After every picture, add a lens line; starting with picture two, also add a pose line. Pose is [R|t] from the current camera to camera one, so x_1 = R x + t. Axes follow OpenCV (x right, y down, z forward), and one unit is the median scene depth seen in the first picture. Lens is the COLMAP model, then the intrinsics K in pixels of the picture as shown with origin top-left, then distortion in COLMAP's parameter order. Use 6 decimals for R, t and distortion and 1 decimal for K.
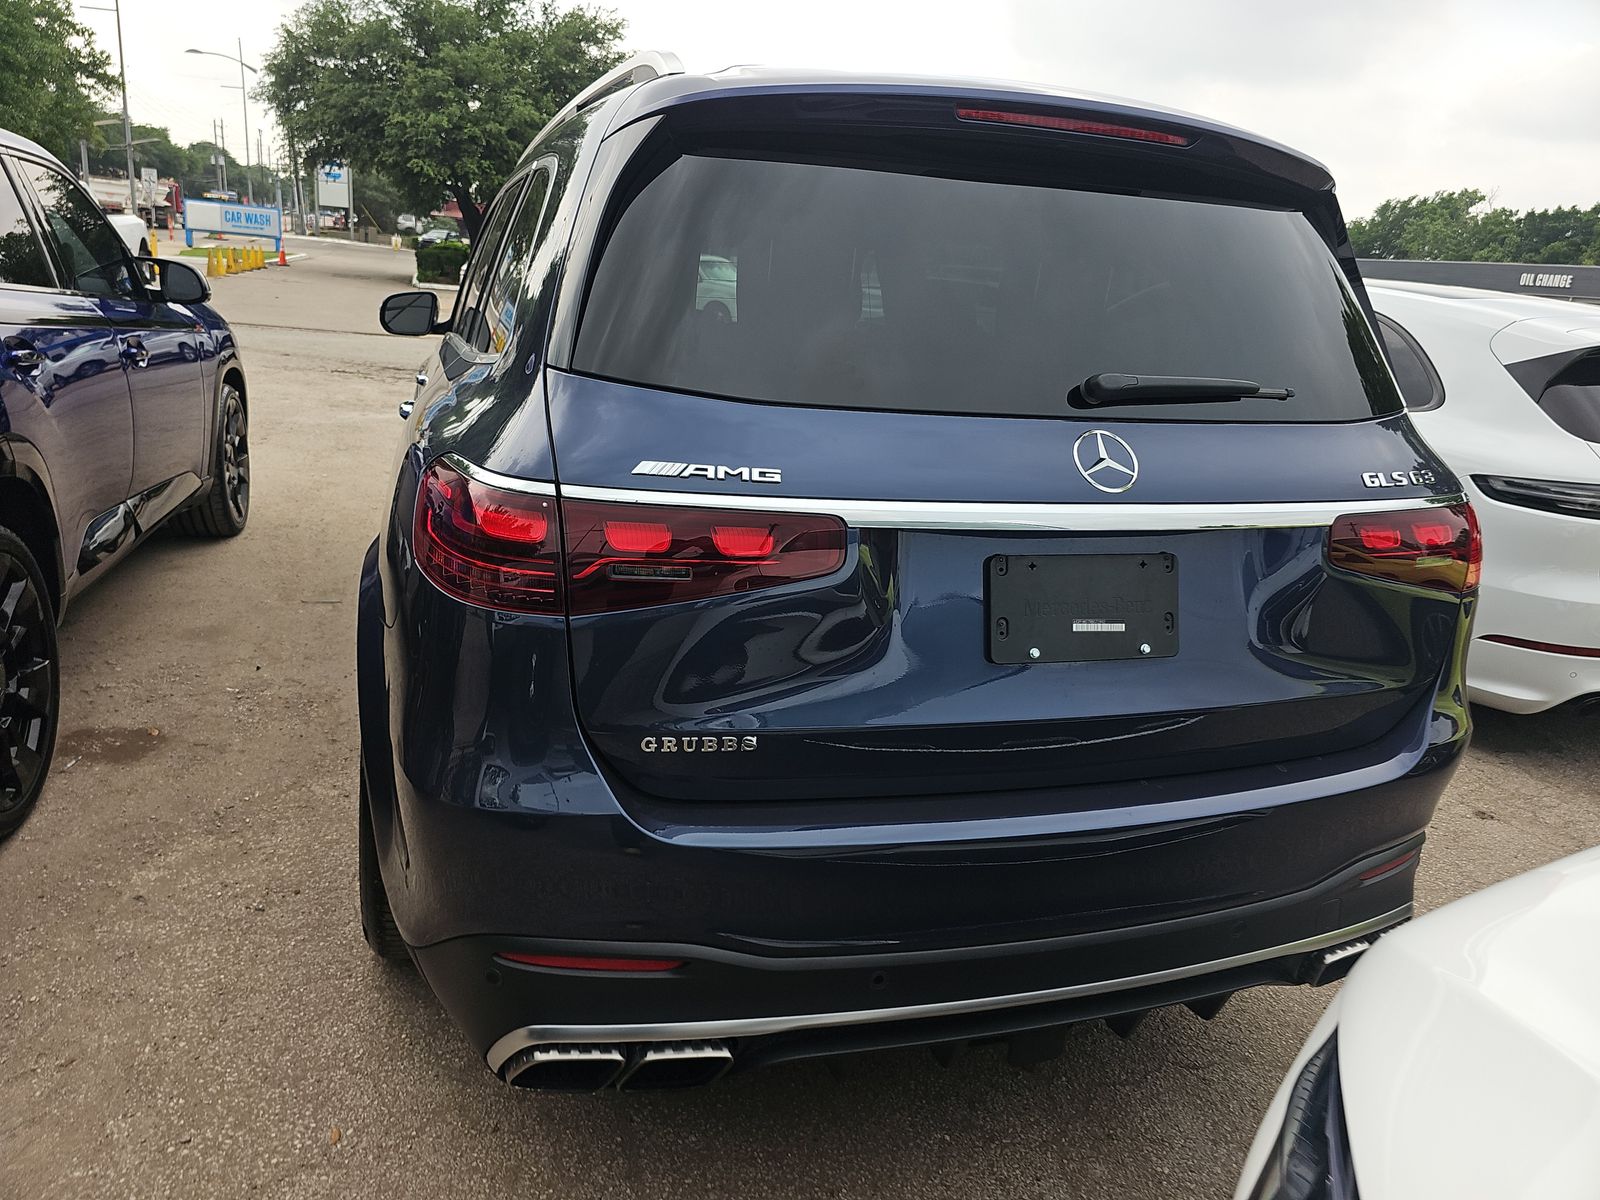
lens RADIAL K [[1150.0, 0, 795.3], [0, 1150.0, 597.2], [0, 0, 1]] dist [0.030187, -0.038589]
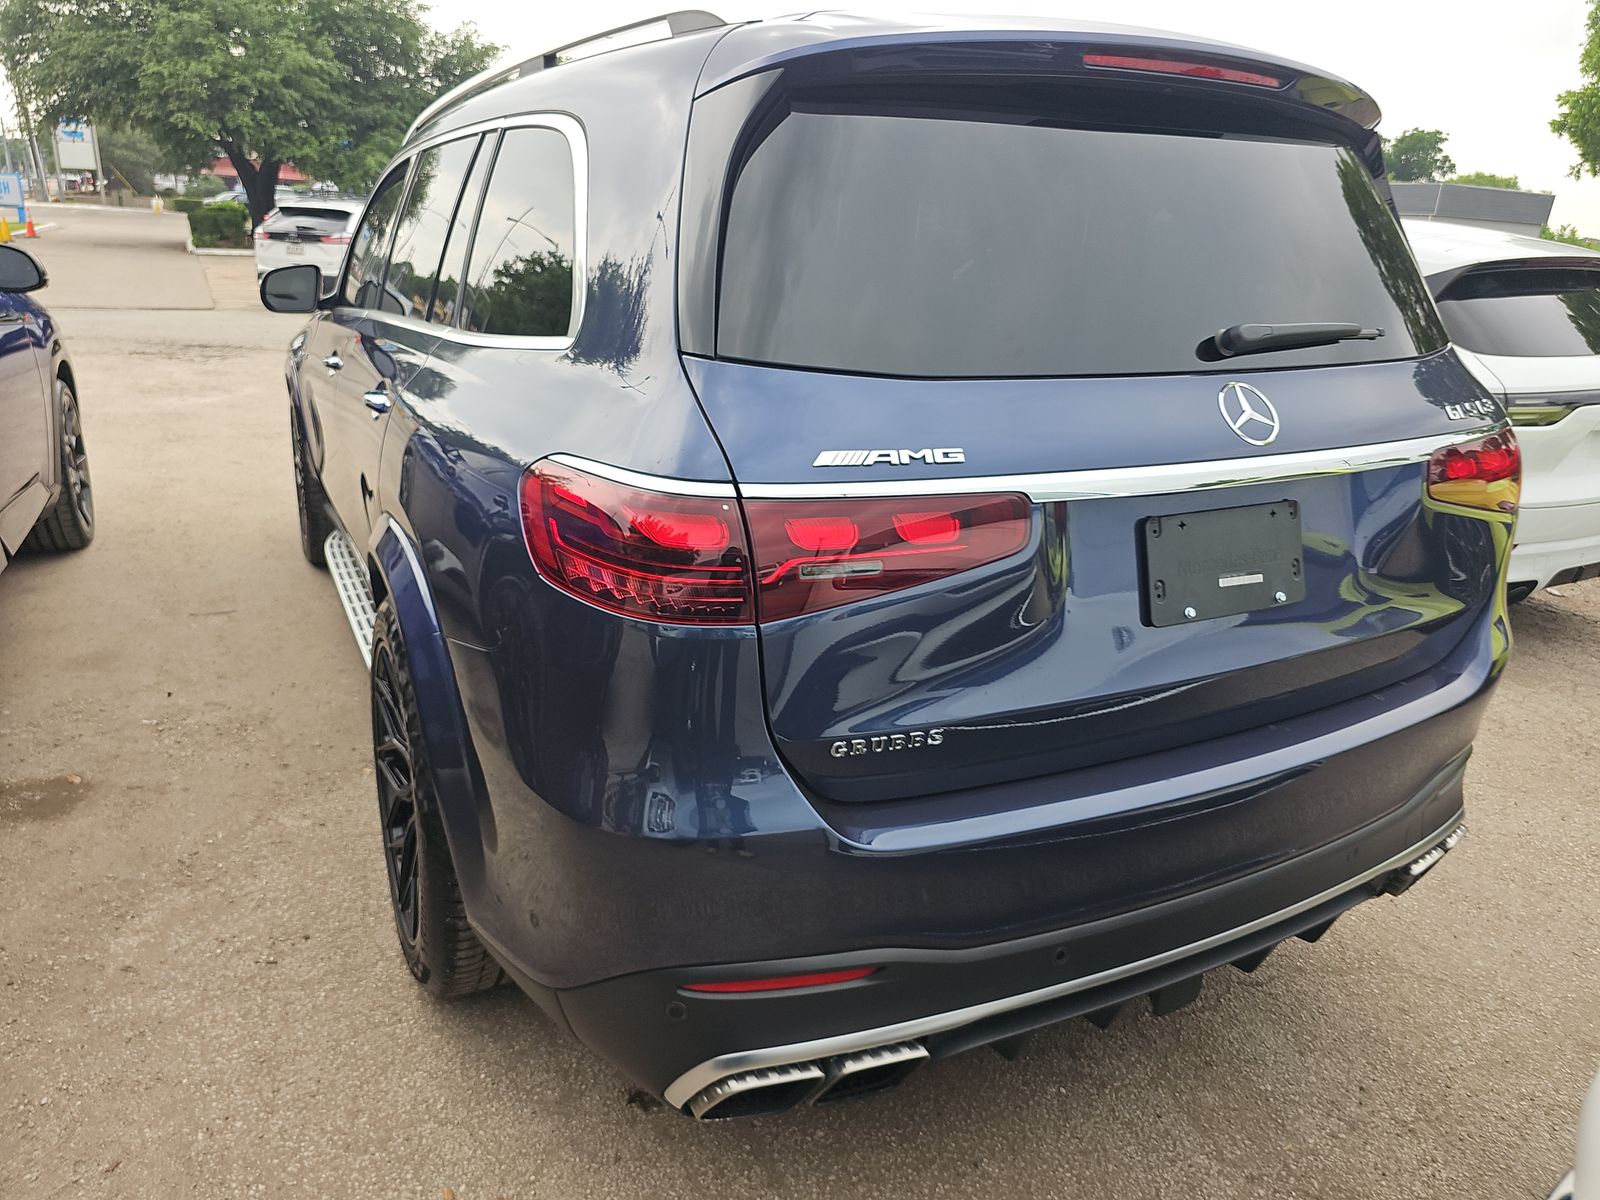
lens RADIAL K [[1150.0, 0, 795.3], [0, 1150.0, 597.2], [0, 0, 1]] dist [0.030187, -0.038589]
pose [[0.983195, -0.094720, 0.156060, -0.190693], [0.087411, 0.994758, 0.053066, -0.031962], [-0.160268, -0.038533, 0.986321, 0.049235]]
